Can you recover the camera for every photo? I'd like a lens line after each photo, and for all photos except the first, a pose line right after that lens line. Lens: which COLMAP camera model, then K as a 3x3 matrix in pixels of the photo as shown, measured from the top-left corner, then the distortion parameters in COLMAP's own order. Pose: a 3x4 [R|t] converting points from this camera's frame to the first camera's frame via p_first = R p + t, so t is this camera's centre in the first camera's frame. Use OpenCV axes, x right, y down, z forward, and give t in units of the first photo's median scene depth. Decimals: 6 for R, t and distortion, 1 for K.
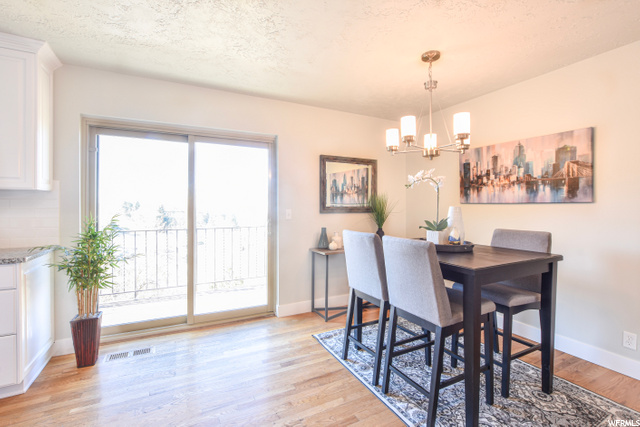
lens RADIAL K [[287.3, 0, 320.0], [0, 287.3, 208.2], [0, 0, 1]] dist [-0.014297, 0.000169]
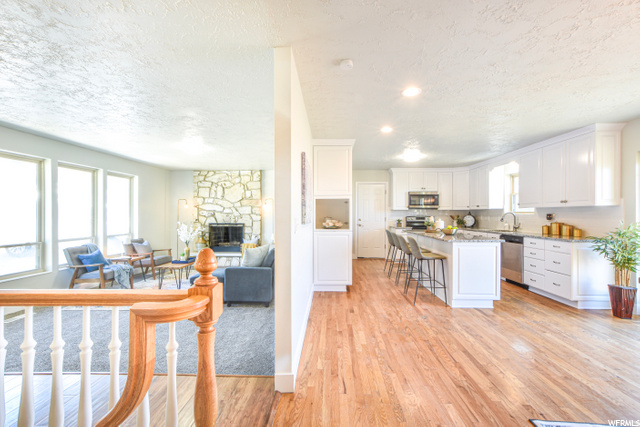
lens RADIAL K [[281.5, 0, 328.3], [0, 281.5, 214.4], [0, 0, 1]] dist [-0.000011, 0.009315]
pose [[-0.473126, -0.002999, -0.880990, 1.050847], [-0.009113, 0.999957, 0.001490, 0.001633], [0.880948, 0.008733, -0.473133, 0.261474]]
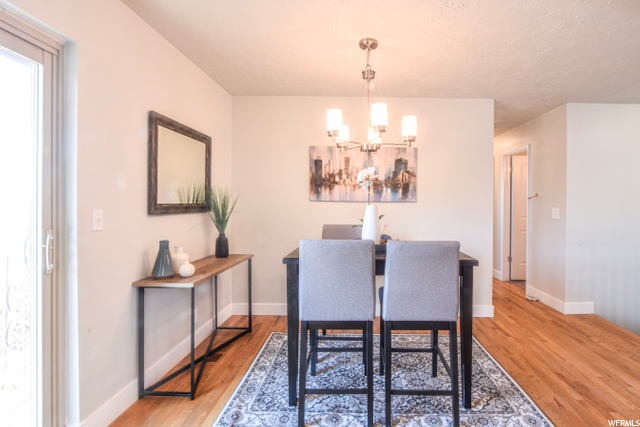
lens RADIAL K [[307.8, 0, 321.0], [0, 307.8, 206.2], [0, 0, 1]] dist [-0.014187, 0.000219]
pose [[0.481678, -0.005881, 0.876329, -0.447816], [-0.004015, 0.999952, 0.008918, -0.008530], [-0.876339, -0.007814, 0.481631, 0.521757]]
